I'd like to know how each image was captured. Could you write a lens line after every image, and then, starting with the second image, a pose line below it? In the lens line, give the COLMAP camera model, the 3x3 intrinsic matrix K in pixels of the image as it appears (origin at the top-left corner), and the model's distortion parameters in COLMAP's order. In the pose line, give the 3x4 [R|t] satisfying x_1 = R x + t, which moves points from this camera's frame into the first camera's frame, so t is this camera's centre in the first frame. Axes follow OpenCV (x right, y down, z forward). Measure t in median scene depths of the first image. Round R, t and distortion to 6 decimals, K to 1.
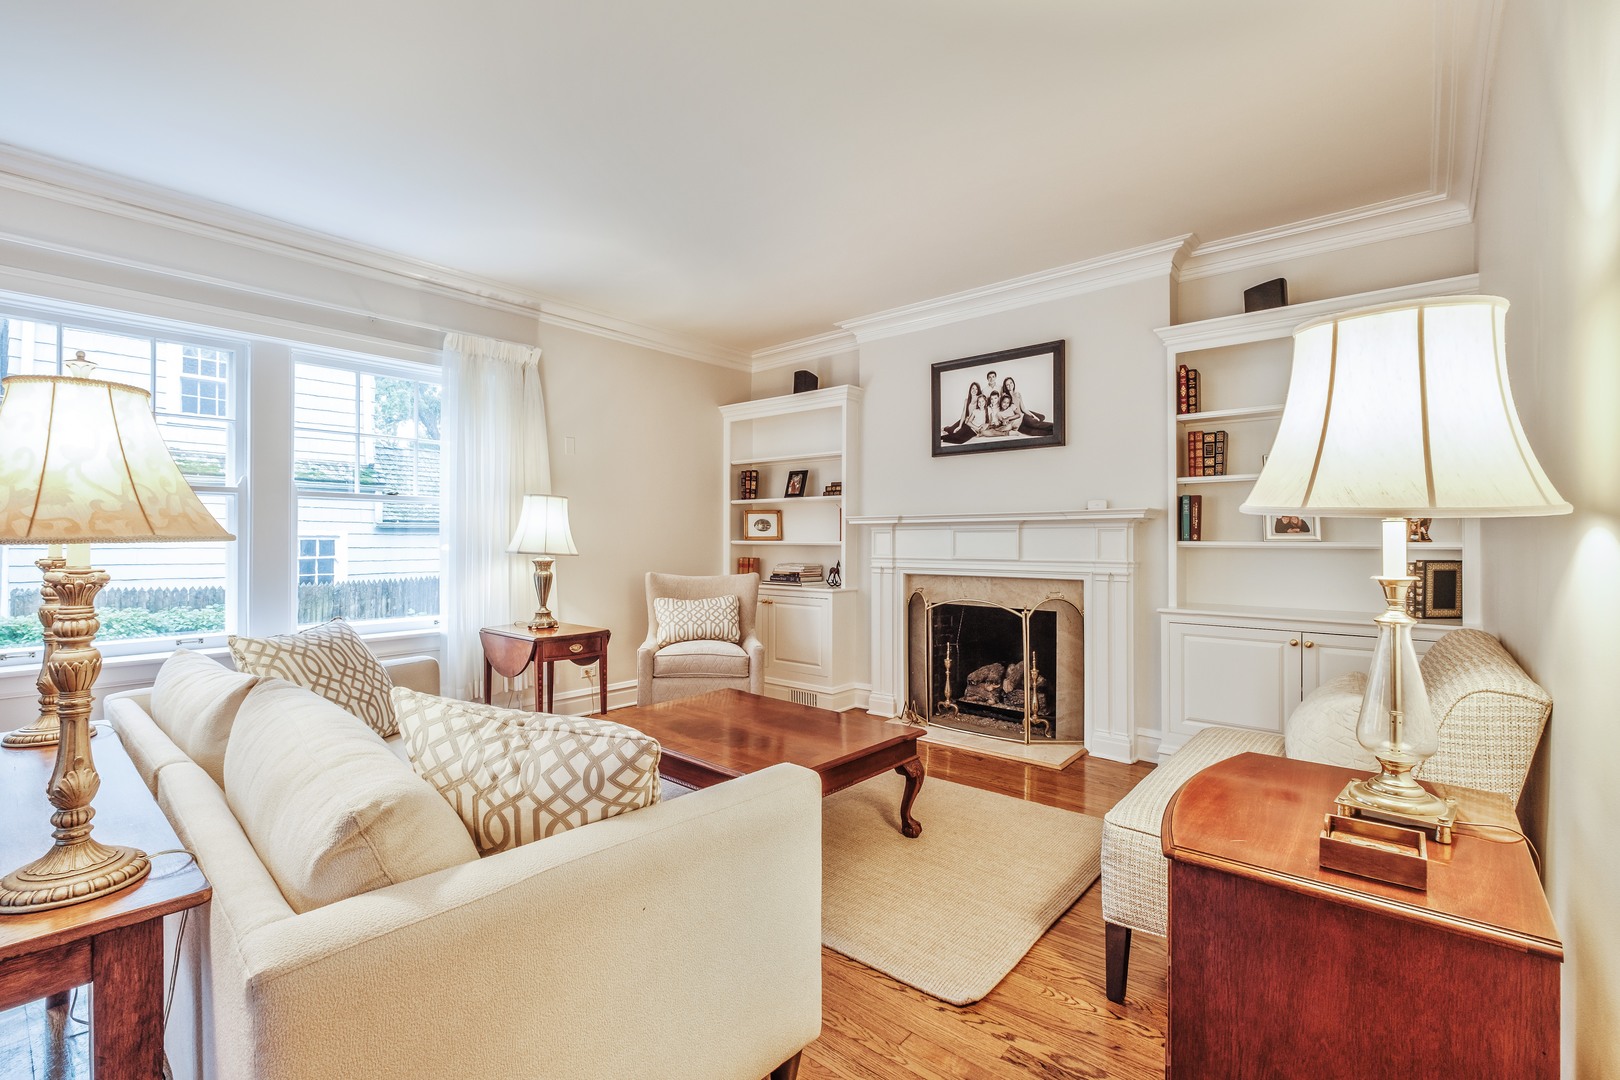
lens RADIAL K [[712.7, 0, 802.5], [0, 712.7, 543.4], [0, 0, 1]] dist [-0.002047, -0.000045]
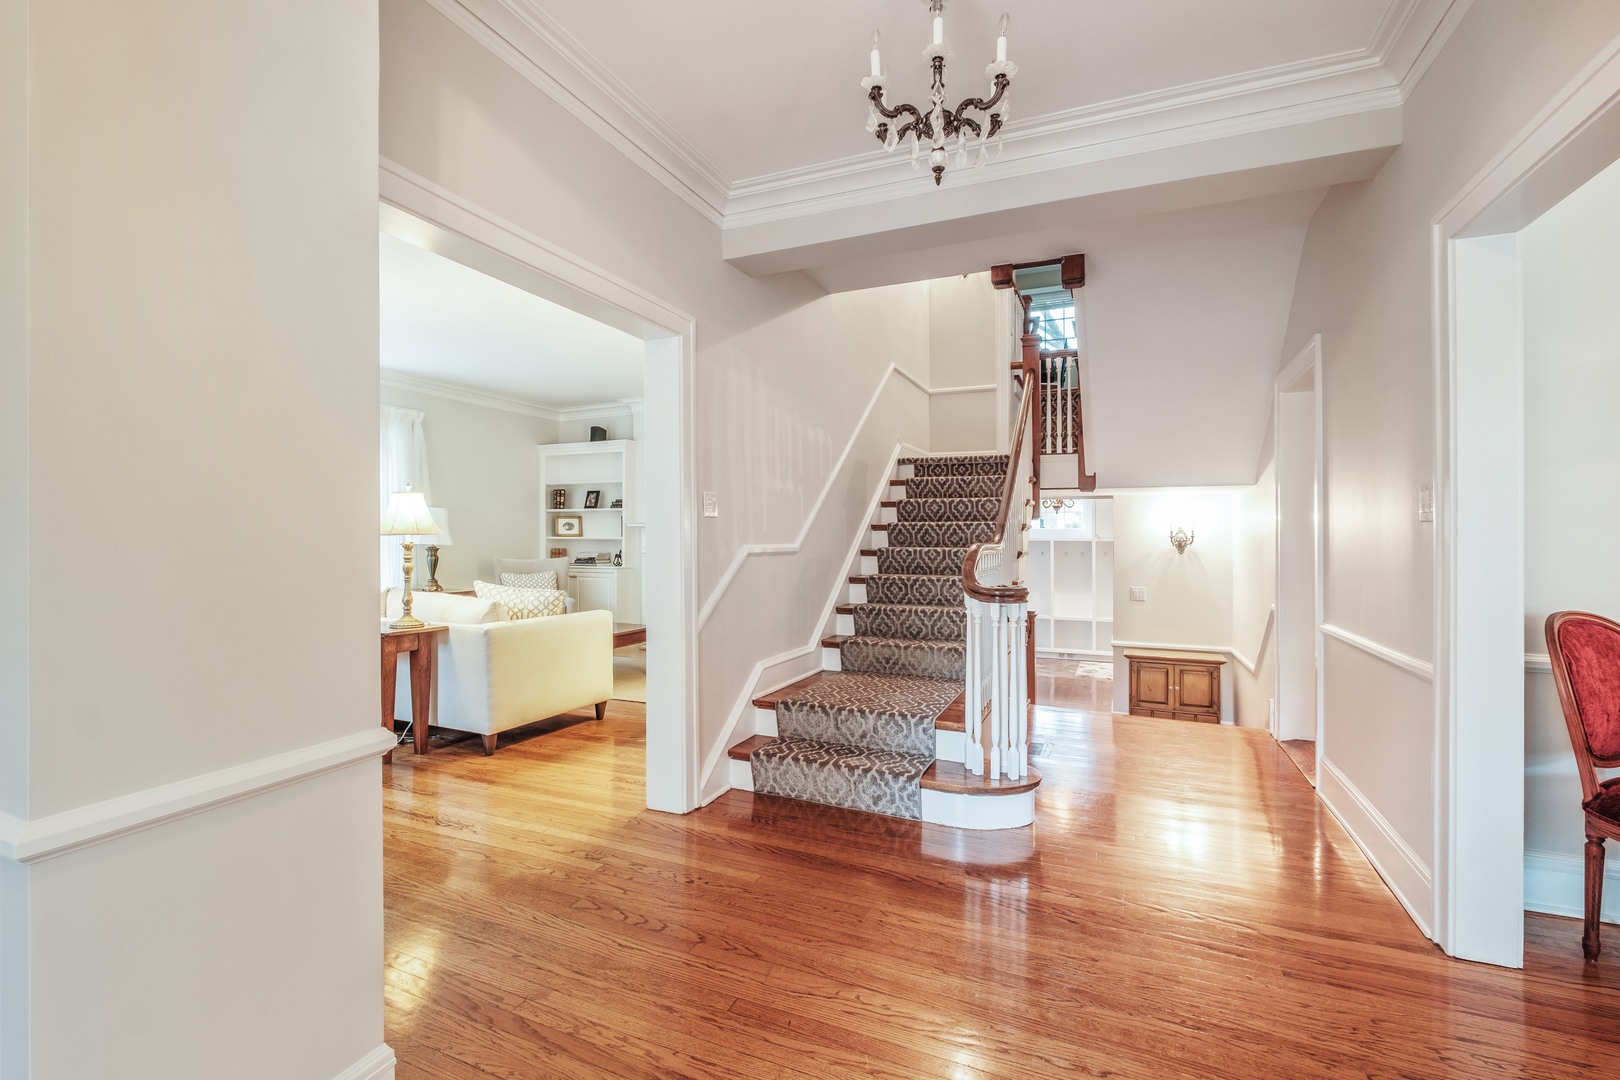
lens RADIAL K [[712.7, 0, 796.0], [0, 712.7, 554.7], [0, 0, 1]] dist [-0.002047, -0.000045]
pose [[0.955526, -0.006567, 0.294835, -0.041914], [0.001836, 0.999865, 0.016320, 0.010796], [-0.294903, -0.015053, 0.955409, -0.592396]]
